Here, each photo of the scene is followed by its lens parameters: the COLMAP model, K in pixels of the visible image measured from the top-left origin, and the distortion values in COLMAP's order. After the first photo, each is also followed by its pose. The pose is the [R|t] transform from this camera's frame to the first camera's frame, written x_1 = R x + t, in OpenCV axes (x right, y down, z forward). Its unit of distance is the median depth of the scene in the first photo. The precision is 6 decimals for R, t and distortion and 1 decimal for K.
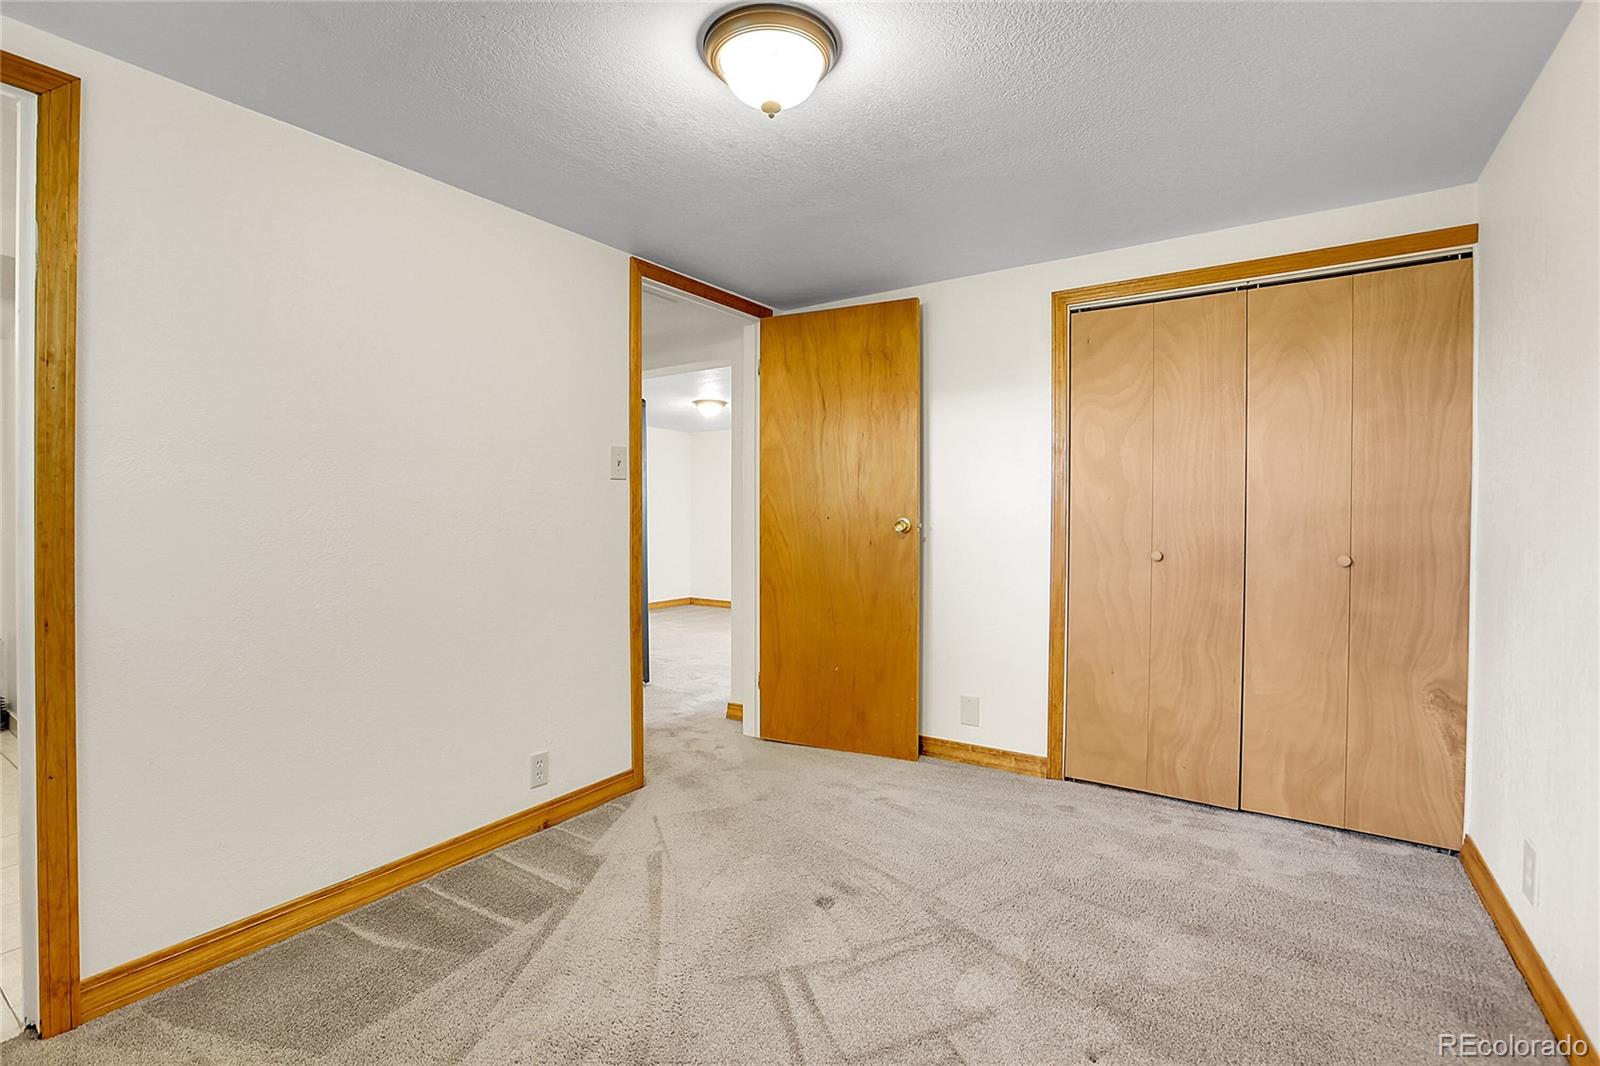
lens RADIAL K [[732.0, 0, 797.5], [0, 732.0, 524.3], [0, 0, 1]] dist [-0.058410, 0.018548]
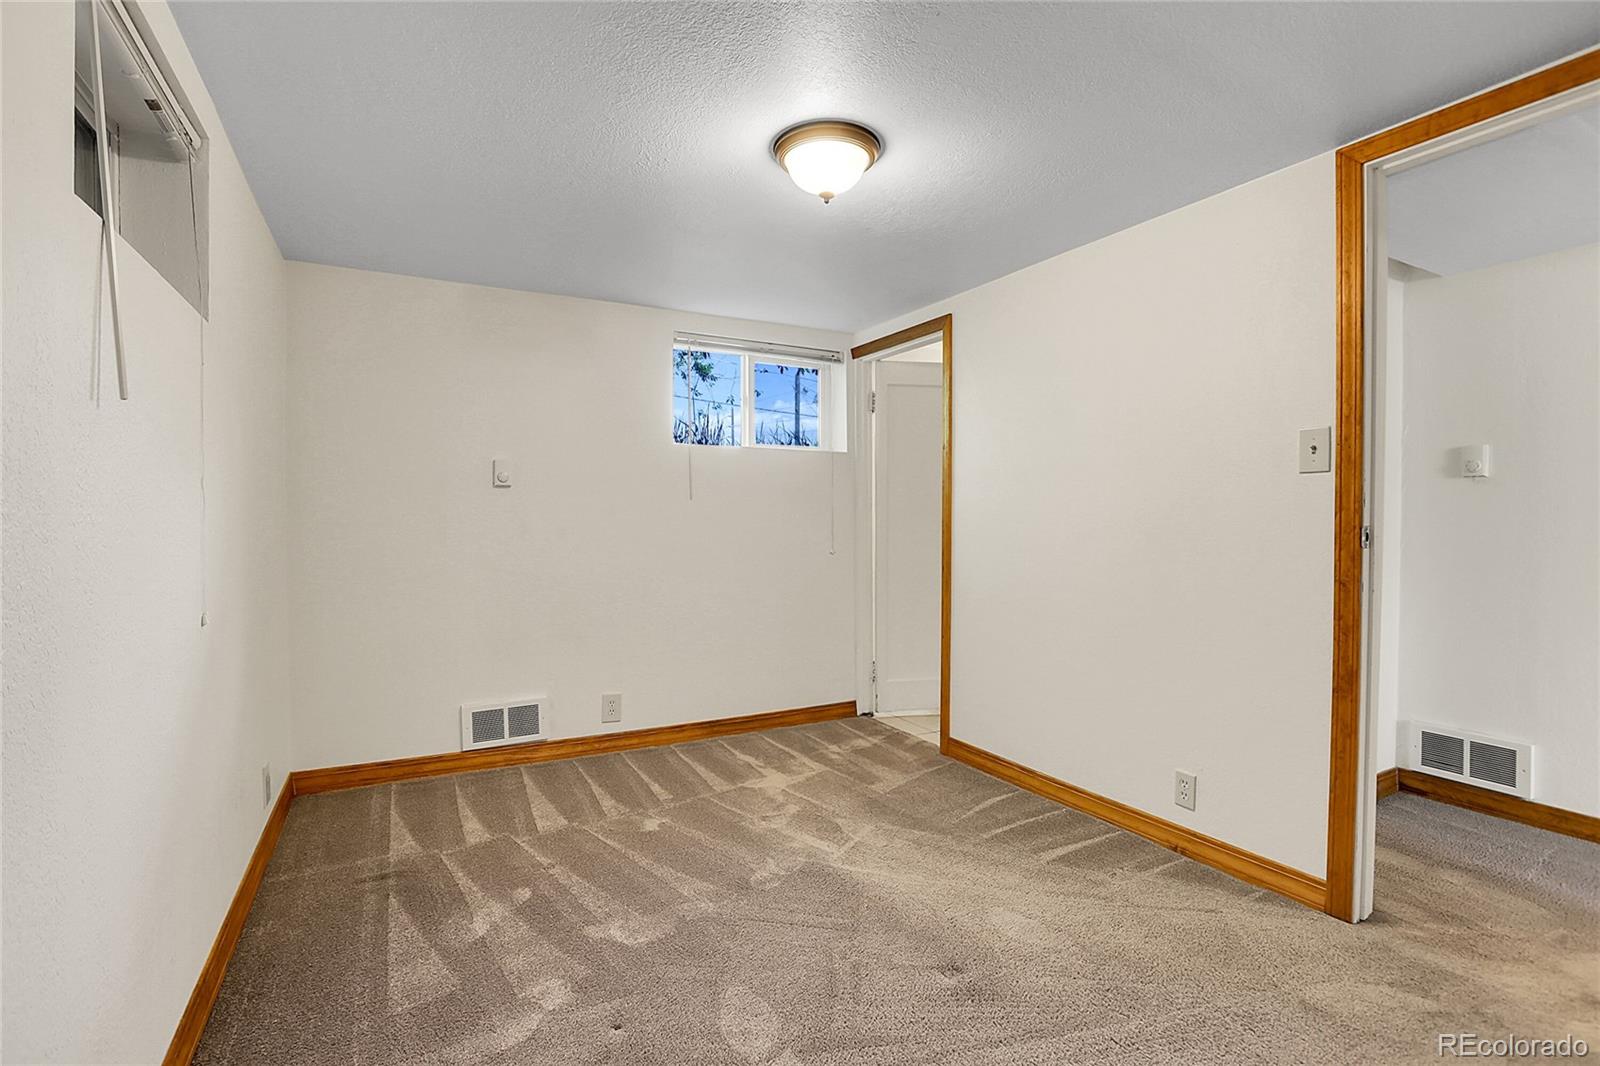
lens RADIAL K [[732.0, 0, 797.5], [0, 732.0, 524.3], [0, 0, 1]] dist [-0.058410, 0.018548]
pose [[-0.462016, 0.010546, -0.886809, 0.708210], [-0.011333, 0.999777, 0.017794, -0.017961], [0.886799, 0.018271, -0.461793, 0.984048]]
